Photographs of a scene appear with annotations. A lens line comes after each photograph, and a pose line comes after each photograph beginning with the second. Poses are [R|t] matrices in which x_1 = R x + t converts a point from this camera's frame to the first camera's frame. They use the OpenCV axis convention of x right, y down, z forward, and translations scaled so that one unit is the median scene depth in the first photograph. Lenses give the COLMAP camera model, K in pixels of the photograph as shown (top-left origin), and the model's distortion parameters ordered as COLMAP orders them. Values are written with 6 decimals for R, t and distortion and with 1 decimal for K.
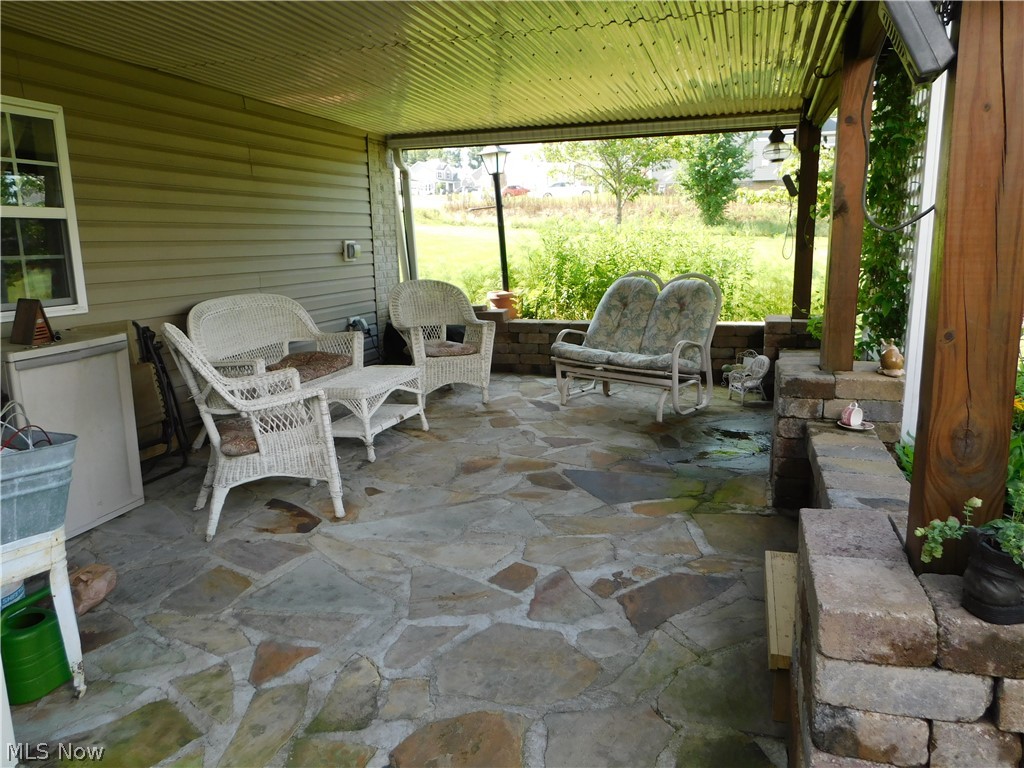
lens RADIAL K [[743.4, 0, 512.5], [0, 743.4, 382.3], [0, 0, 1]] dist [0.004134, 0.002230]
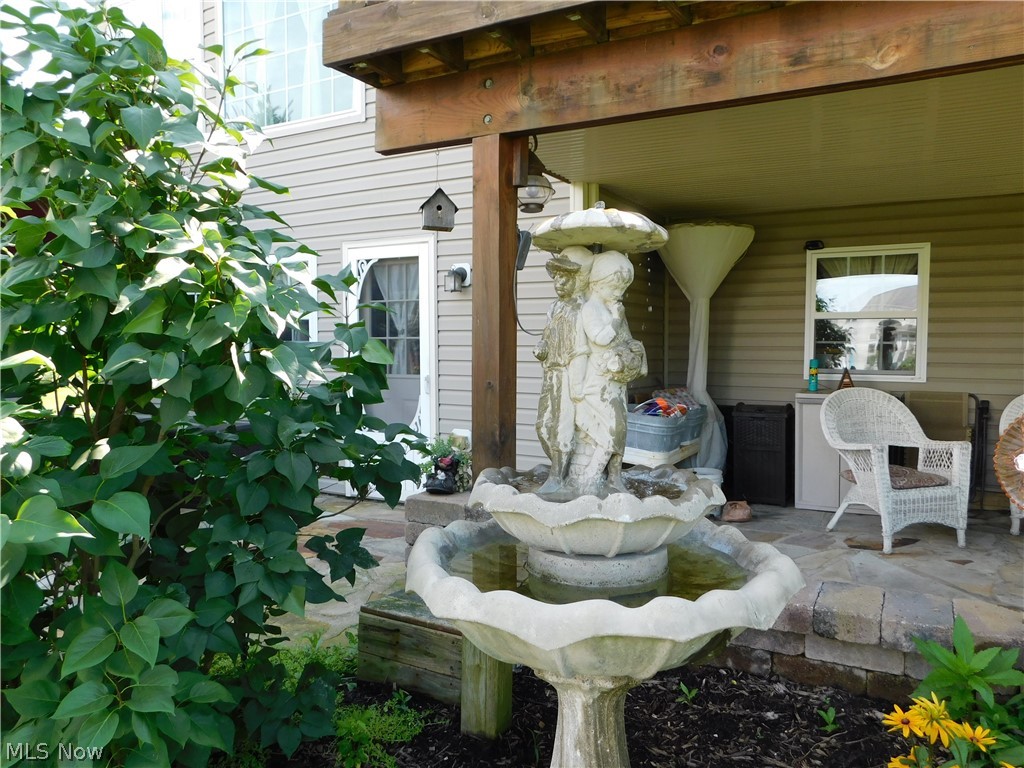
lens RADIAL K [[743.4, 0, 511.8], [0, 743.4, 384.4], [0, 0, 1]] dist [0.004134, 0.002230]
pose [[-0.217156, 0.068747, -0.973713, 1.025570], [-0.181076, 0.977367, 0.109389, -0.108707], [0.959195, 0.200070, -0.199793, 0.561674]]
